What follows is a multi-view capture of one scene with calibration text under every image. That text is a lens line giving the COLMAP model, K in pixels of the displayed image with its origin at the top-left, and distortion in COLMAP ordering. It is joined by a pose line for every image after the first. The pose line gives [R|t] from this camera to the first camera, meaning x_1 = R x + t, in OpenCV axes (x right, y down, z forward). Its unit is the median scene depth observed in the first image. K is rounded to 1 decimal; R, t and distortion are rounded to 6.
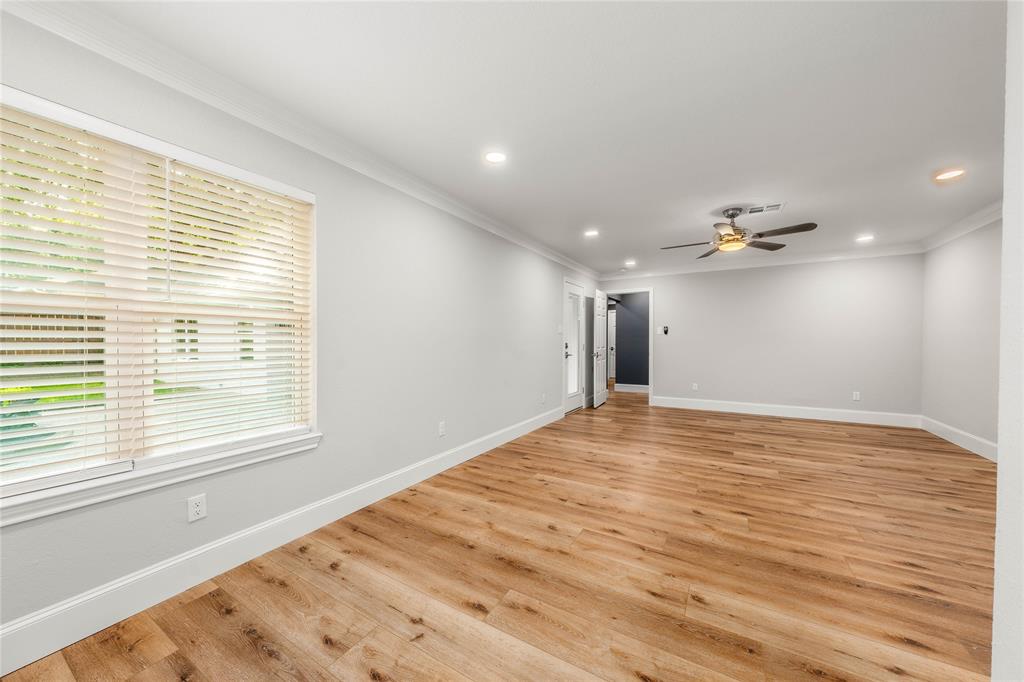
lens RADIAL K [[369.8, 0, 512.9], [0, 369.8, 340.4], [0, 0, 1]] dist [0.001150, -0.000081]
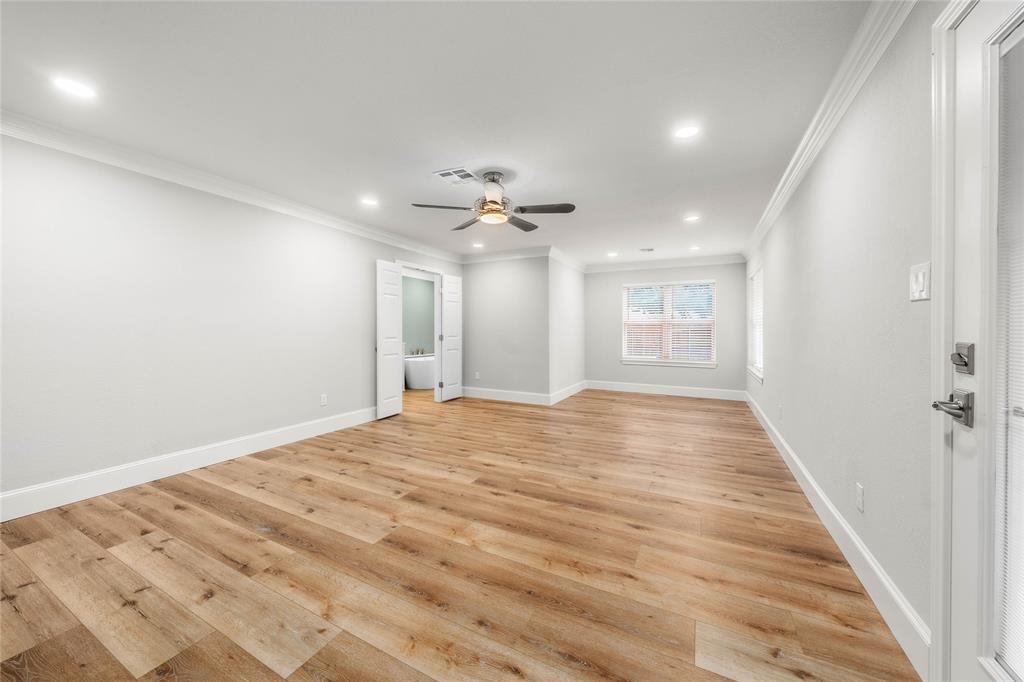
lens RADIAL K [[369.8, 0, 511.5], [0, 369.8, 333.7], [0, 0, 1]] dist [0.001150, -0.000081]
pose [[-0.998053, -0.002748, -0.062307, 0.659525], [-0.003348, 0.999949, 0.009536, 0.002496], [0.062277, 0.009726, -0.998011, 2.016996]]
